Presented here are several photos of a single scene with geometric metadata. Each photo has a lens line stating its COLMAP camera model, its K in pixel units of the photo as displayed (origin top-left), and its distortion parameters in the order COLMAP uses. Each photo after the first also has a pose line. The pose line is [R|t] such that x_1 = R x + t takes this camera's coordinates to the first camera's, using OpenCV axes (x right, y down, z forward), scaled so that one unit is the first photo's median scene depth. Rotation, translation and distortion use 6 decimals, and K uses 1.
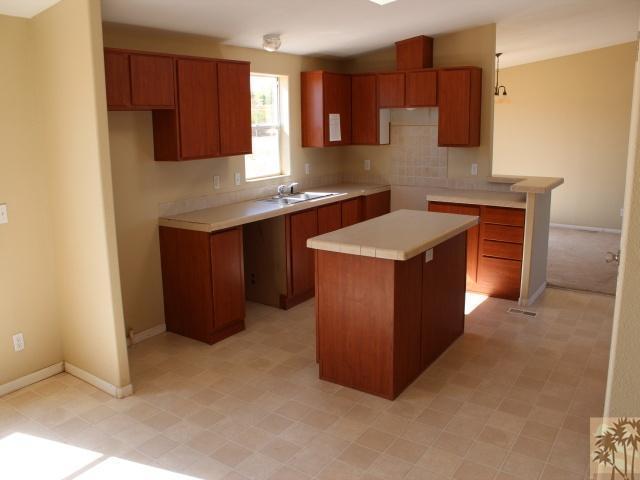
lens RADIAL K [[554.6, 0, 320.0], [0, 554.6, 240.0], [0, 0, 1]] dist [-0.068798, -0.000777]
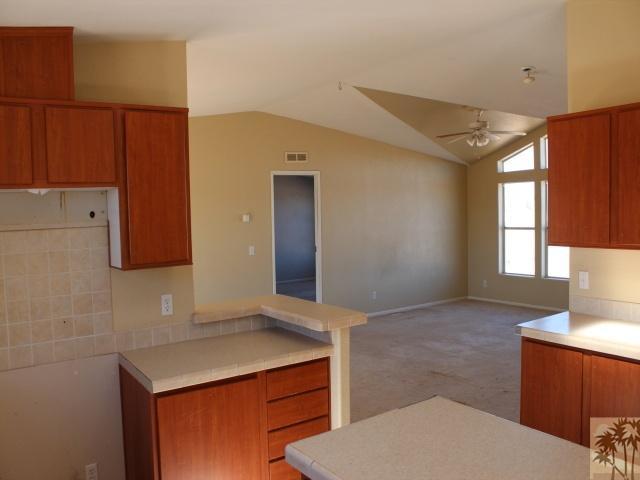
lens RADIAL K [[554.6, 0, 320.0], [0, 554.6, 240.0], [0, 0, 1]] dist [-0.068798, -0.000777]
pose [[0.372406, -0.059550, 0.926158, -0.148499], [0.220527, 0.975035, -0.025980, -0.145046], [-0.901489, 0.213918, 0.376241, 0.668684]]
